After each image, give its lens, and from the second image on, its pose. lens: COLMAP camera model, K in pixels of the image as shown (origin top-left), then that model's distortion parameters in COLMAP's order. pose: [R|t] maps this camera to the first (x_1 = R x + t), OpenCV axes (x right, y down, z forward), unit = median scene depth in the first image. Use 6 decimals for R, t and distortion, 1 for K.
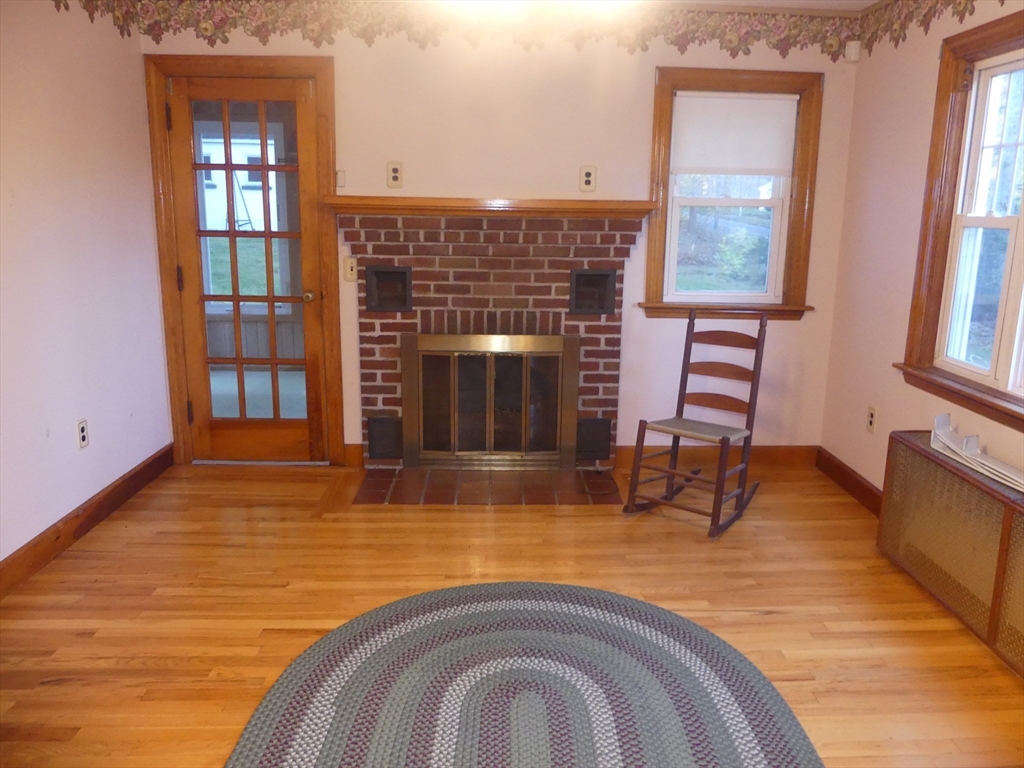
lens RADIAL K [[760.5, 0, 512.0], [0, 760.5, 359.2], [0, 0, 1]] dist [0.001542, 0.001079]
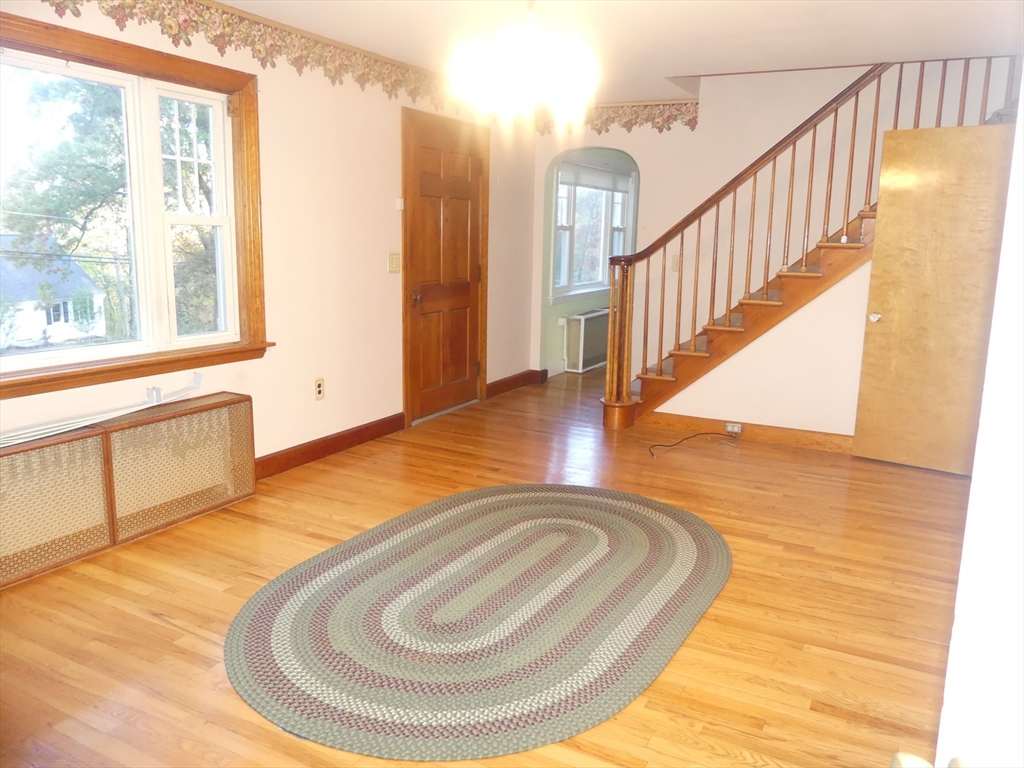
lens RADIAL K [[780.4, 0, 512.0], [0, 780.4, 384.0], [0, 0, 1]] dist [0.007730, 0.008380]
pose [[-0.863623, -0.126396, 0.488036, -0.574596], [0.069823, 0.928742, 0.364091, -0.317452], [-0.499280, 0.348513, -0.793258, 1.624407]]
